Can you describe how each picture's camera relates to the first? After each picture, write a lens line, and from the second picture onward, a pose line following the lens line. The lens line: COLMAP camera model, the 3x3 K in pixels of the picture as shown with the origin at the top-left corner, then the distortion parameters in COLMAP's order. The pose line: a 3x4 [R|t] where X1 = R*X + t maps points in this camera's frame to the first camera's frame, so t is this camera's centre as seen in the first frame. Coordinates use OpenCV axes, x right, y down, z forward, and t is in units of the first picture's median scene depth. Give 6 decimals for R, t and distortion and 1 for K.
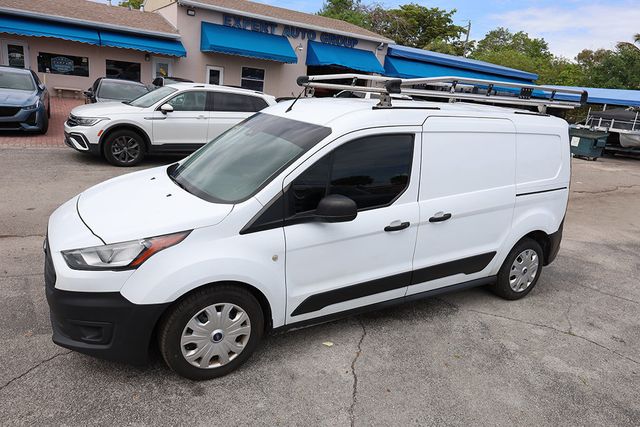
lens RADIAL K [[438.1, 0, 323.5], [0, 438.1, 210.8], [0, 0, 1]] dist [0.001731, -0.001321]
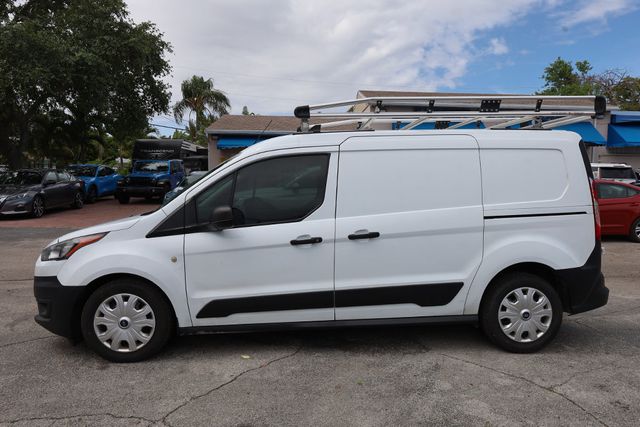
lens RADIAL K [[475.2, 0, 342.1], [0, 475.2, 214.0], [0, 0, 1]] dist [0.002549, -0.001428]
pose [[0.890658, -0.056553, -0.451144, 0.734817], [-0.041545, 0.977961, -0.204611, 0.194280], [0.452773, 0.200981, 0.868679, 0.064309]]
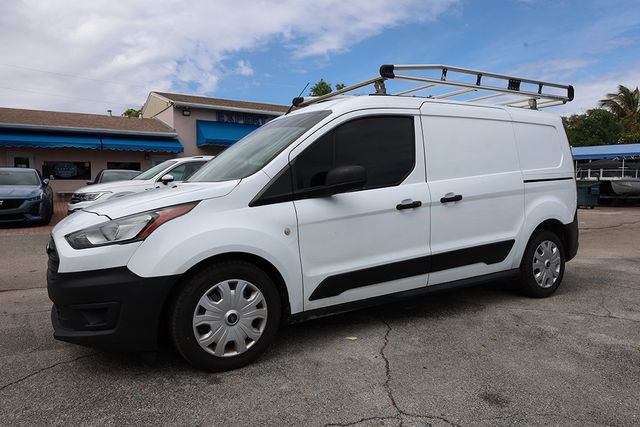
lens RADIAL K [[438.5, 0, 320.0], [0, 438.5, 213.5], [0, 0, 1]] dist [0.001368, -0.003386]
pose [[0.995135, -0.098500, 0.001921, -0.031487], [0.096884, 0.974902, -0.200450, 0.226237], [0.017872, 0.199661, 0.979702, 0.046751]]
